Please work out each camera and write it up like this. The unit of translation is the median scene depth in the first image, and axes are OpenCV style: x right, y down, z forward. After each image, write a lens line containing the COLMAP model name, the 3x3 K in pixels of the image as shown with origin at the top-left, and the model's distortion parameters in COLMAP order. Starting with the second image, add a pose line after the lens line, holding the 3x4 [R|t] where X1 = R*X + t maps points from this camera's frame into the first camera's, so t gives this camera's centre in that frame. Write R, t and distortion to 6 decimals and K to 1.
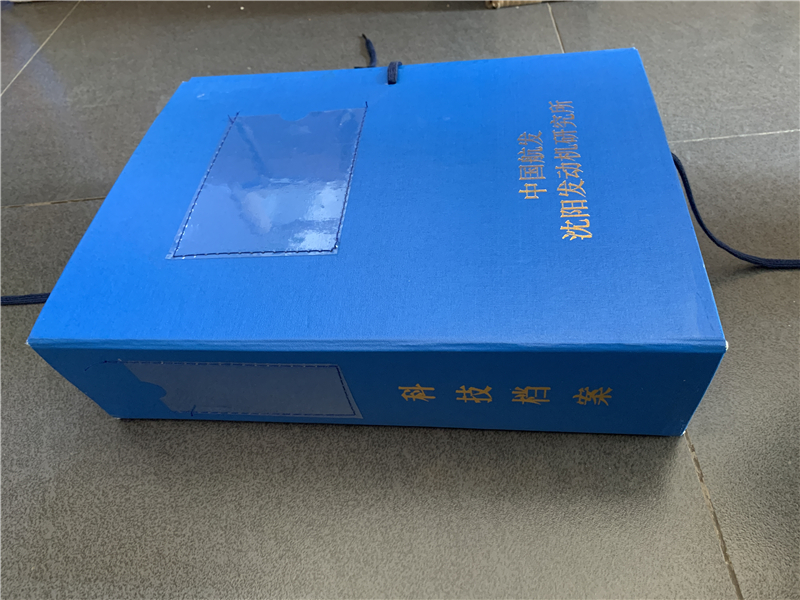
lens RADIAL K [[627.1, 0, 400.0], [0, 627.1, 300.0], [0, 0, 1]] dist [0.002964, -0.000468]
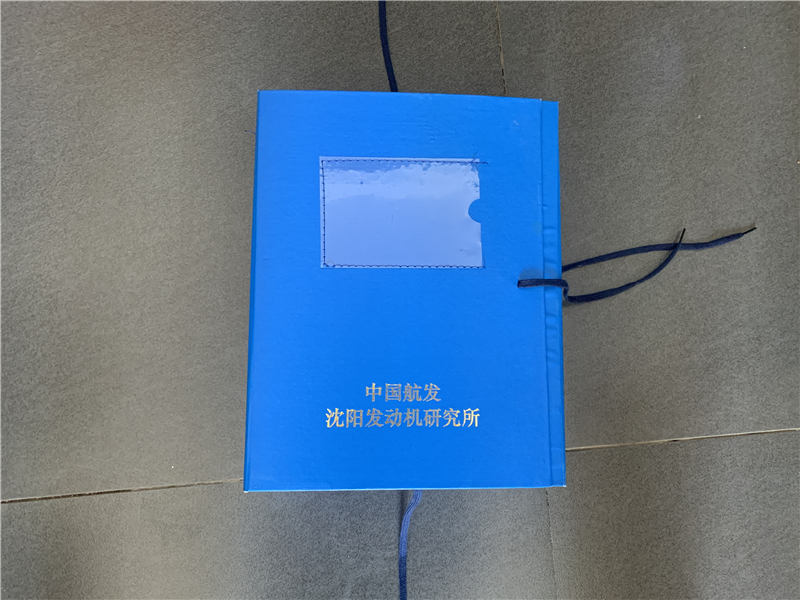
lens RADIAL K [[627.1, 0, 400.0], [0, 627.1, 300.0], [0, 0, 1]] dist [0.002964, -0.000468]
pose [[0.087766, 0.996130, 0.004741, -0.007137], [-0.794809, 0.067157, 0.603132, -1.140361], [0.600479, -0.056703, 0.797627, -0.134967]]
